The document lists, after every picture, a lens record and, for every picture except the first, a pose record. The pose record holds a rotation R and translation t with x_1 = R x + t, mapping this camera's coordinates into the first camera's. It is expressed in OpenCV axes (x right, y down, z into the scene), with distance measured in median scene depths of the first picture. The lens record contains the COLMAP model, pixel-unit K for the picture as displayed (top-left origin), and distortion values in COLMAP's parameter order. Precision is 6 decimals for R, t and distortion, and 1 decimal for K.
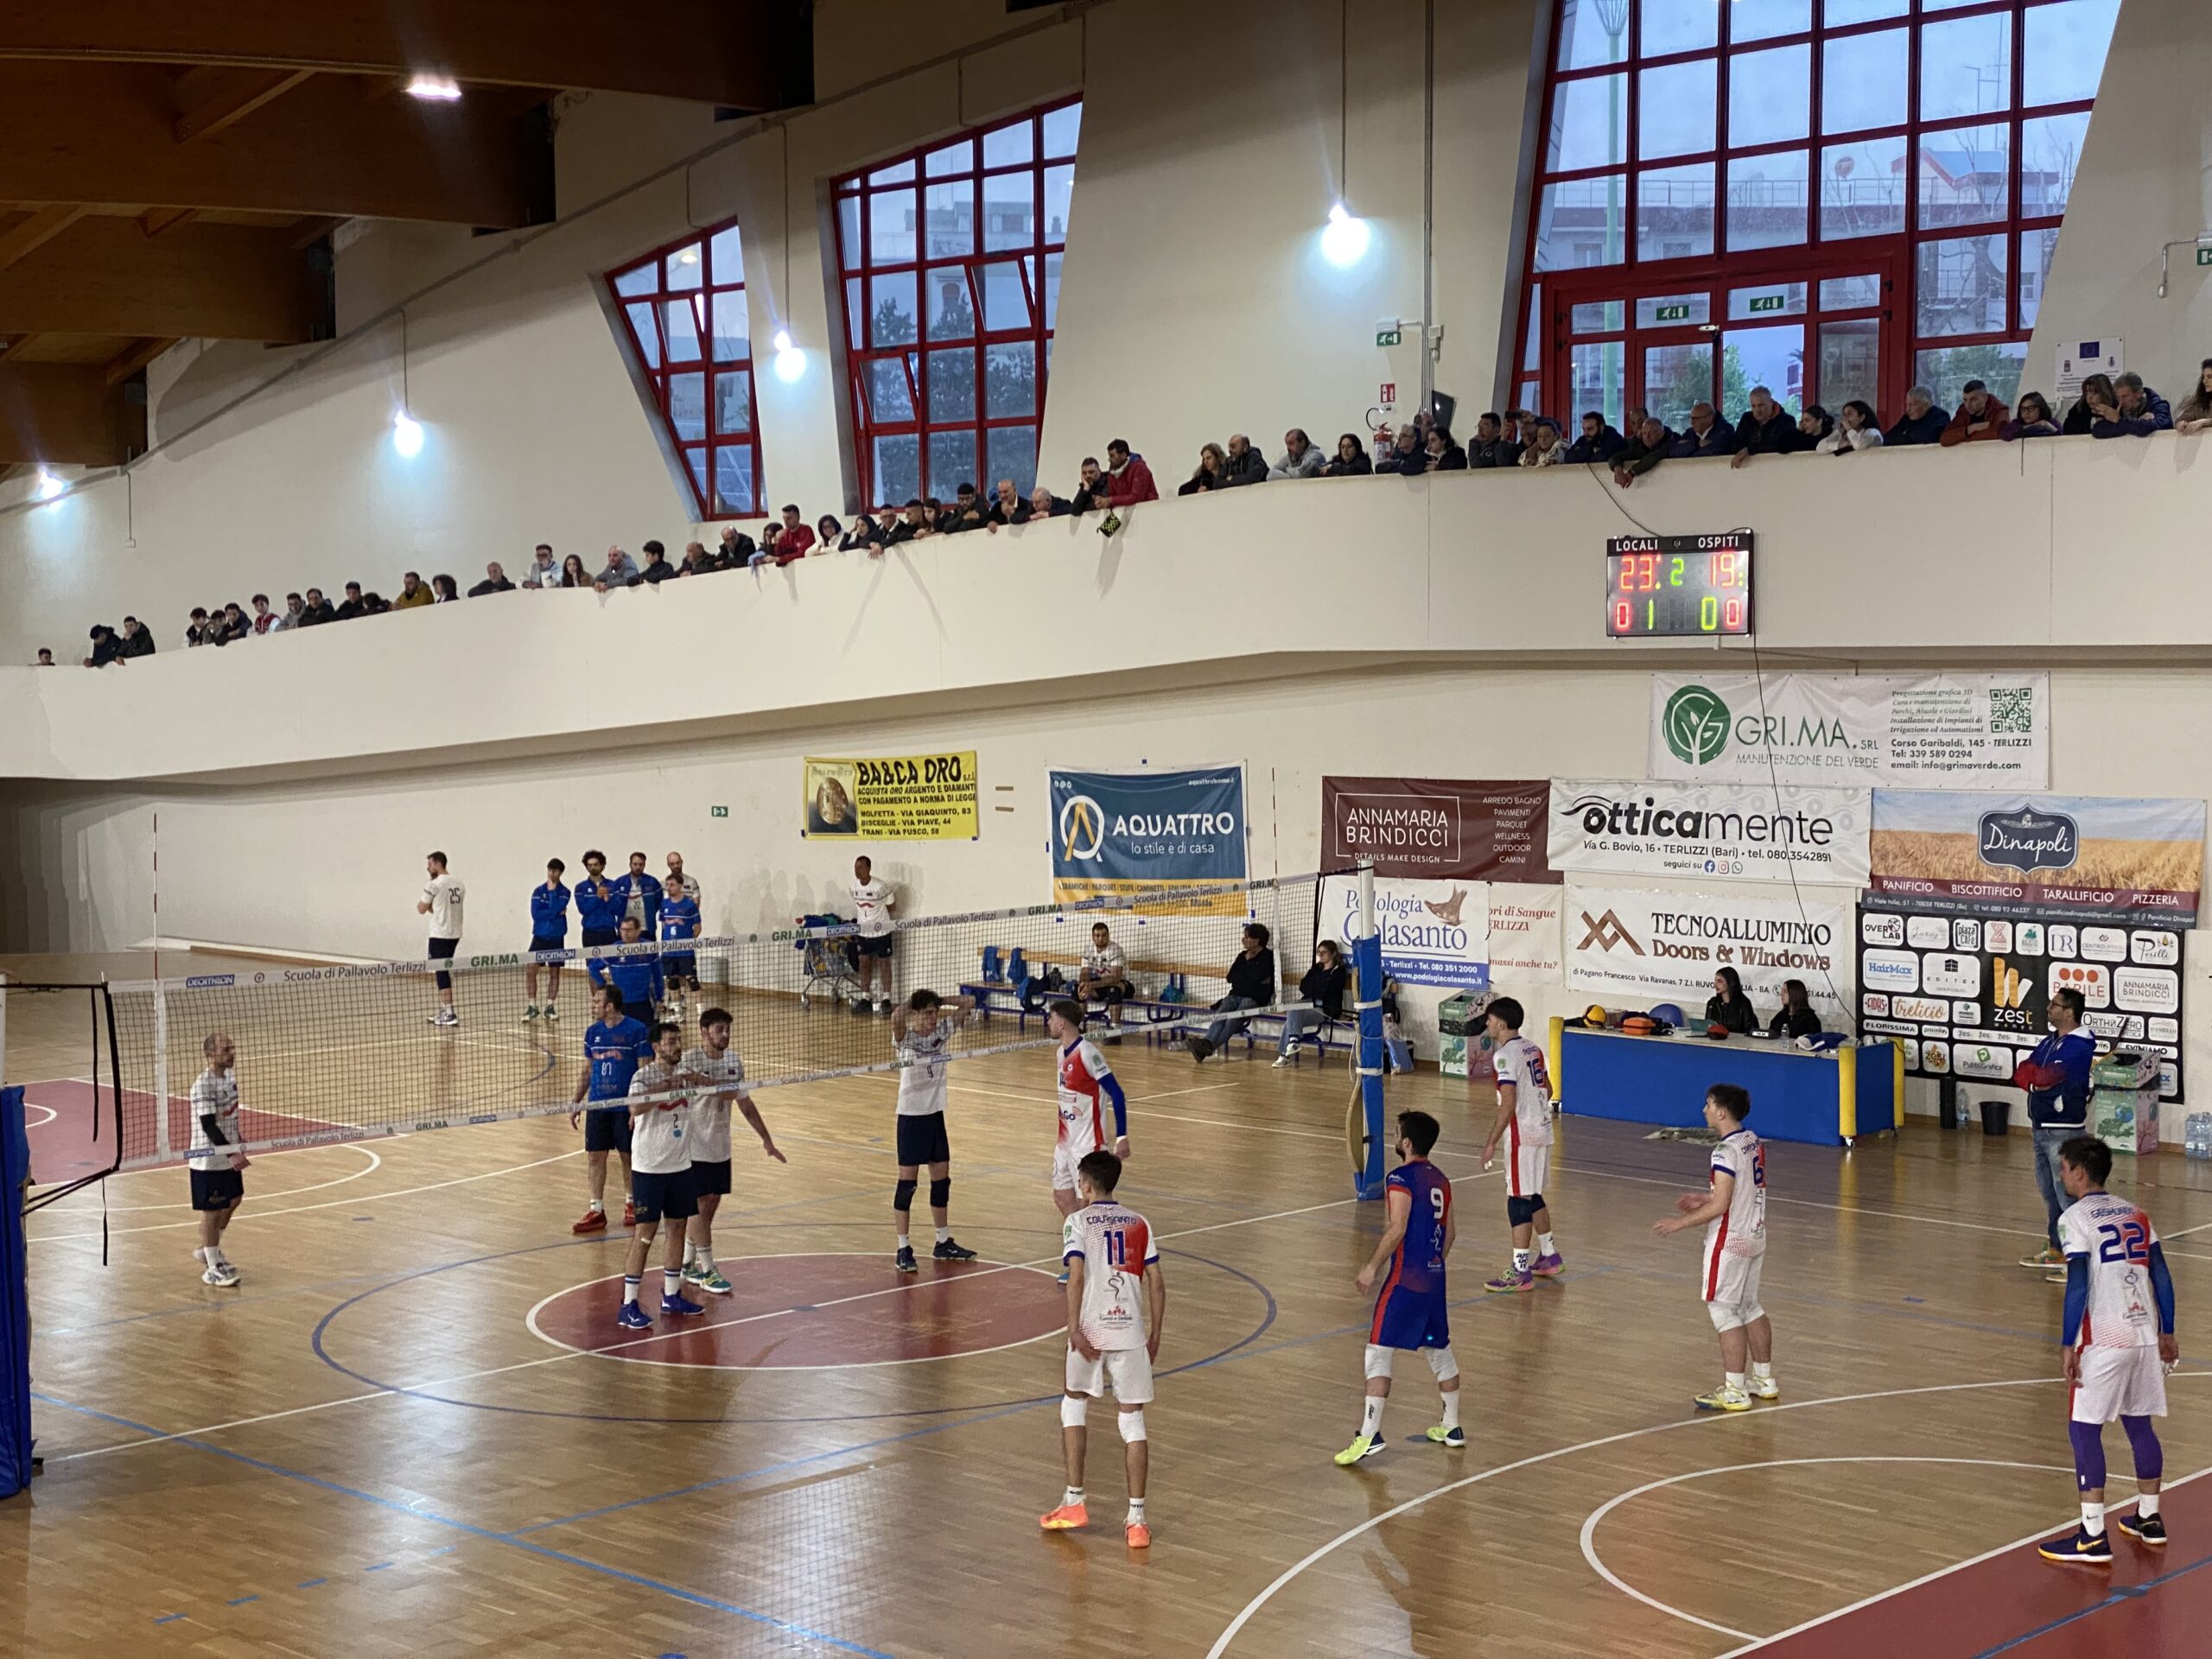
lens RADIAL K [[3348.9, 0, 1104.2], [0, 3348.9, 818.1], [0, 0, 1]] dist [0.180669, 0.000000]
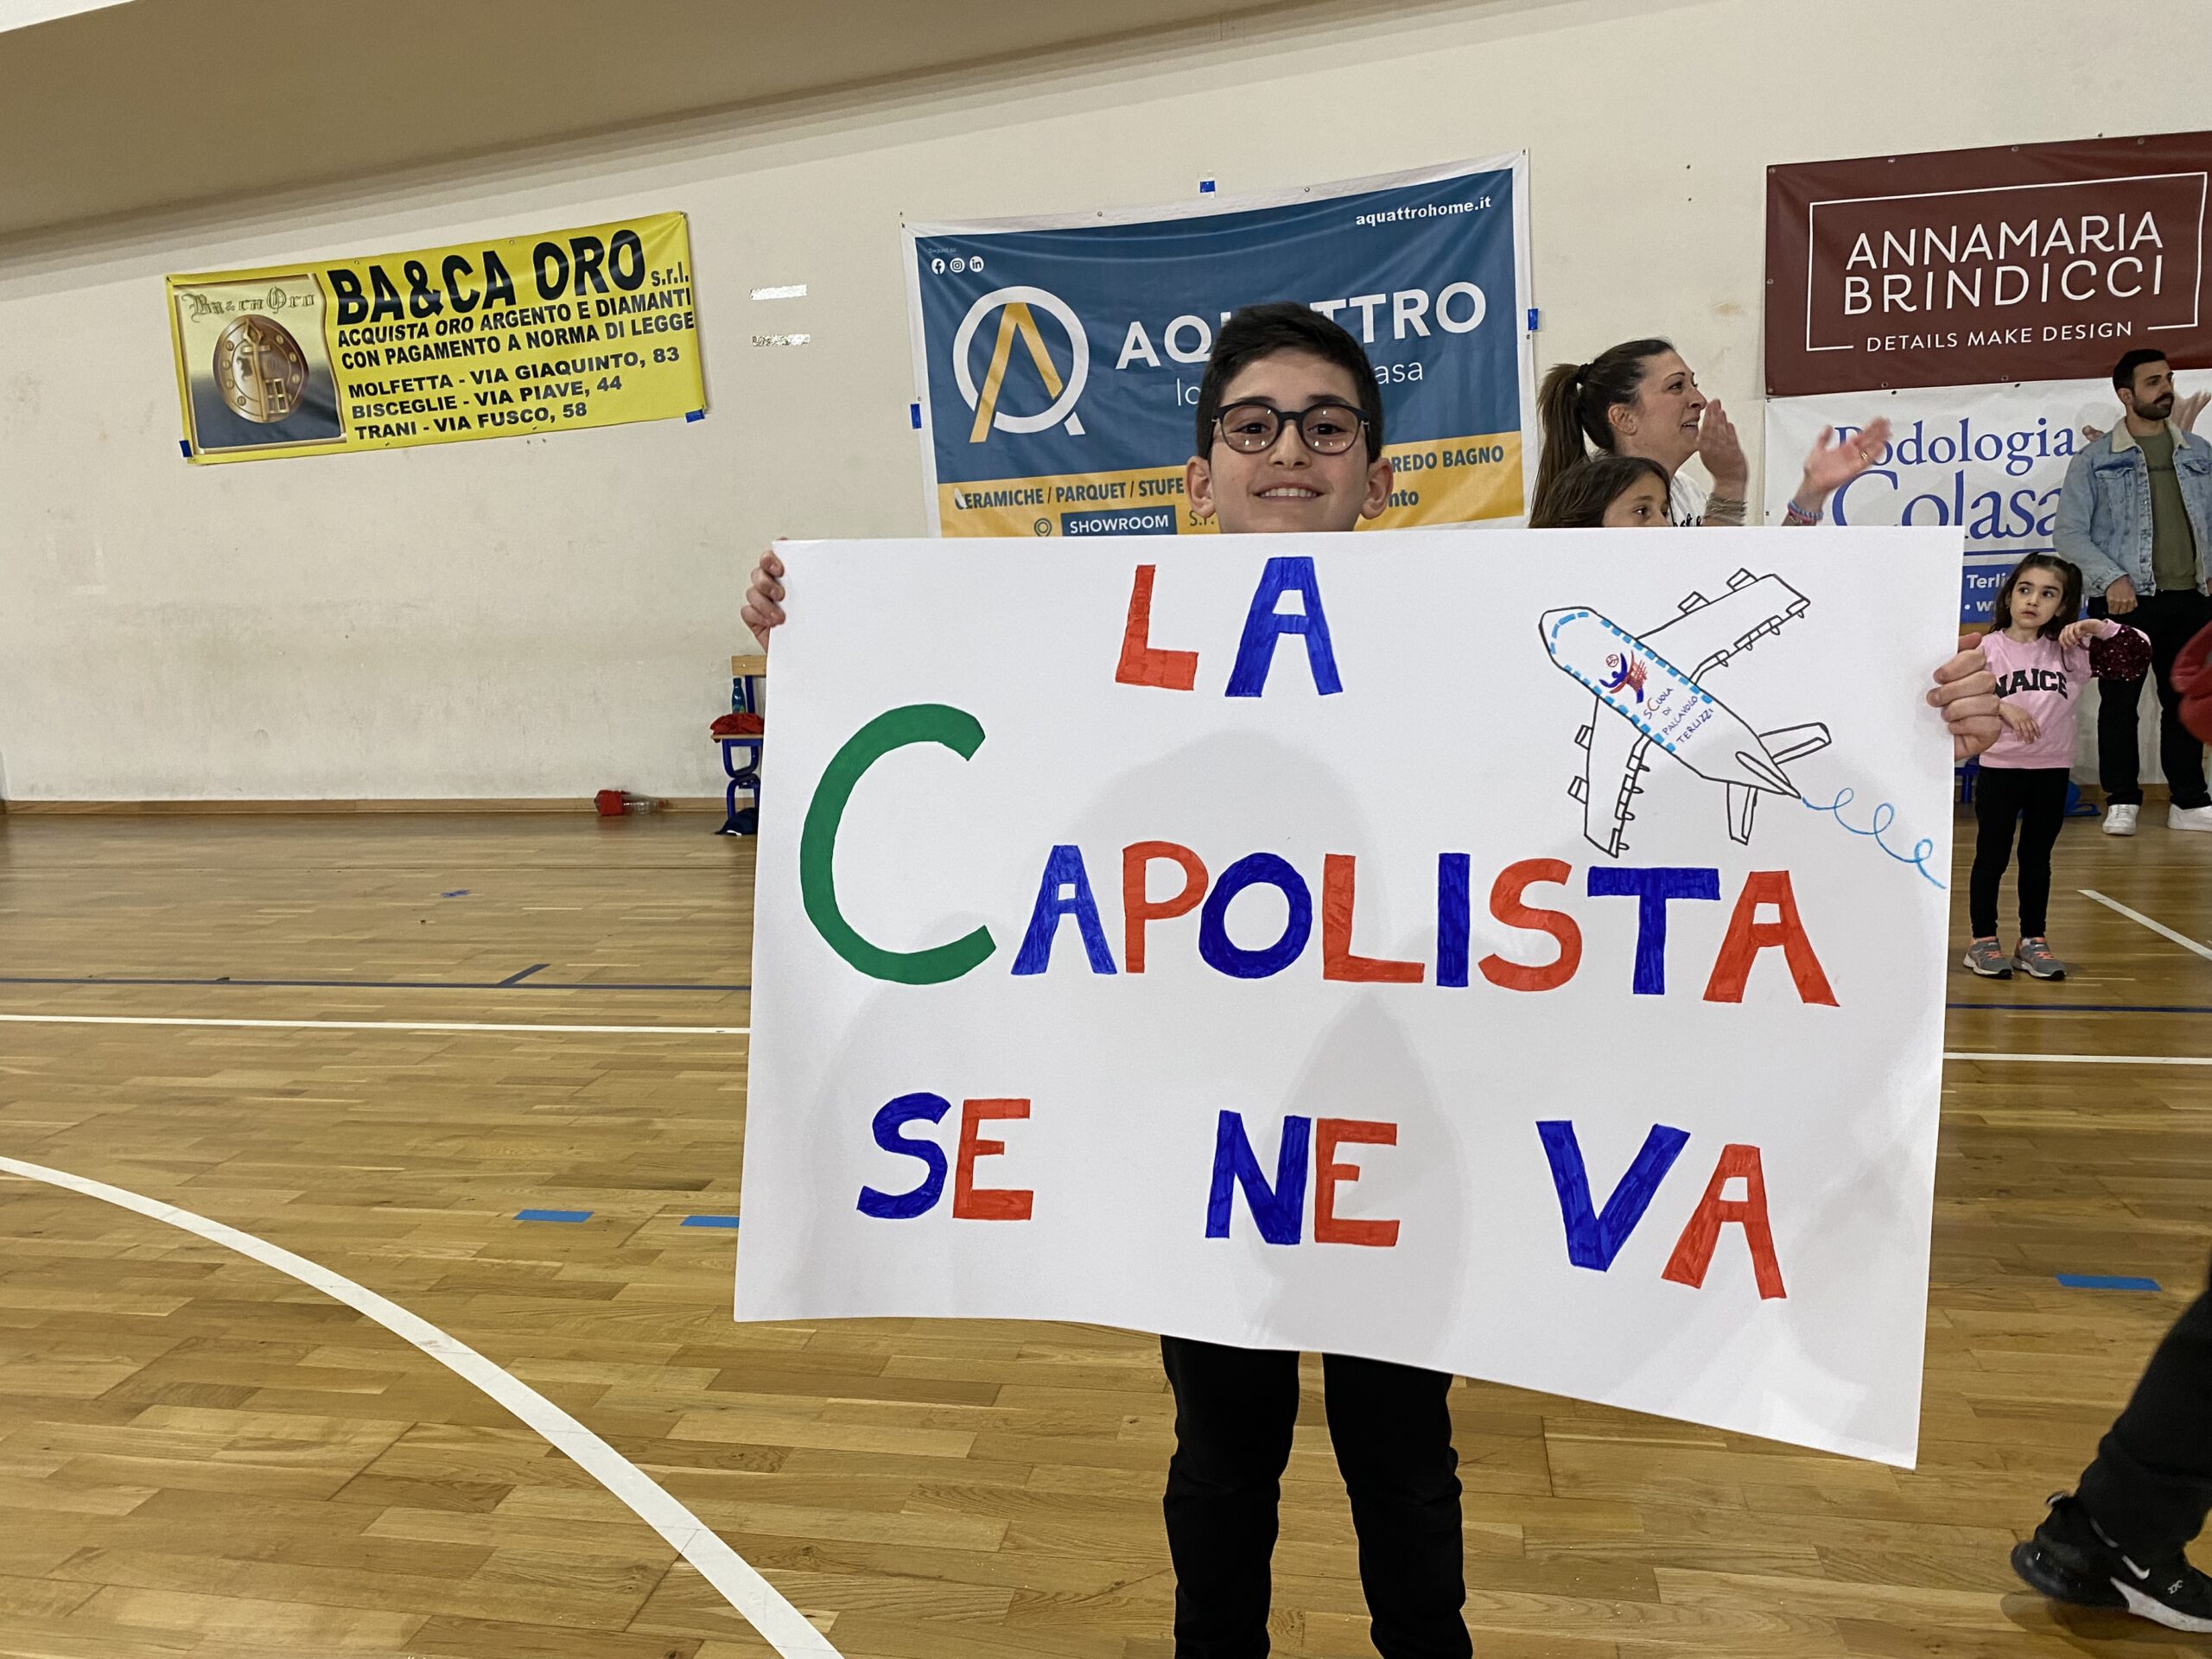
lens RADIAL K [[1725.6, 0, 1100.7], [0, 1725.6, 825.0], [0, 0, 1]] dist [0.047282, -0.043892]
pose [[0.835439, -0.132259, 0.533432, -0.129561], [0.064168, 0.987447, 0.144329, 0.031446], [-0.545825, -0.086349, 0.833438, 0.790936]]
